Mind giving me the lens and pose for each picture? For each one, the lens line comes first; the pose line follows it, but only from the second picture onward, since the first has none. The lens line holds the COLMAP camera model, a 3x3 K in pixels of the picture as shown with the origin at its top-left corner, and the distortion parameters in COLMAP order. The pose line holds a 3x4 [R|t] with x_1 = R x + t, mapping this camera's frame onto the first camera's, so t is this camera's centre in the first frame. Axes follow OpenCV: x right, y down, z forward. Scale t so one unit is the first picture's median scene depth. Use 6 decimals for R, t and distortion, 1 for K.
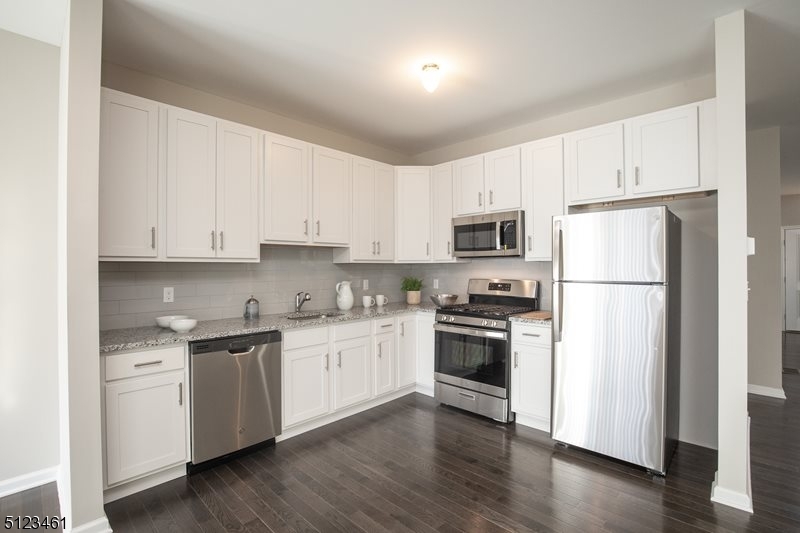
lens RADIAL K [[375.9, 0, 388.8], [0, 375.9, 268.5], [0, 0, 1]] dist [-0.001109, -0.001668]
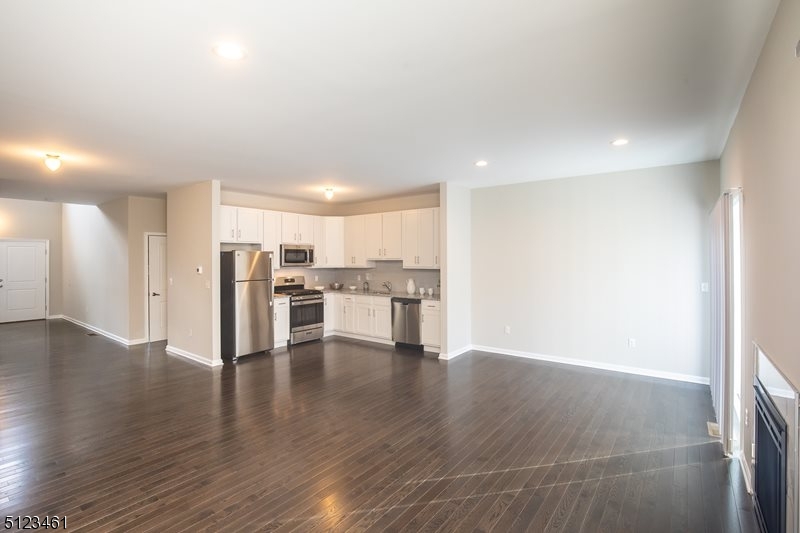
lens RADIAL K [[375.9, 0, 405.5], [0, 375.9, 267.3], [0, 0, 1]] dist [-0.001109, -0.001668]
pose [[-0.134947, -0.010989, 0.990792, -1.857258], [0.003229, 0.999928, 0.011530, -0.046336], [-0.990848, 0.004755, -0.134902, 0.722469]]
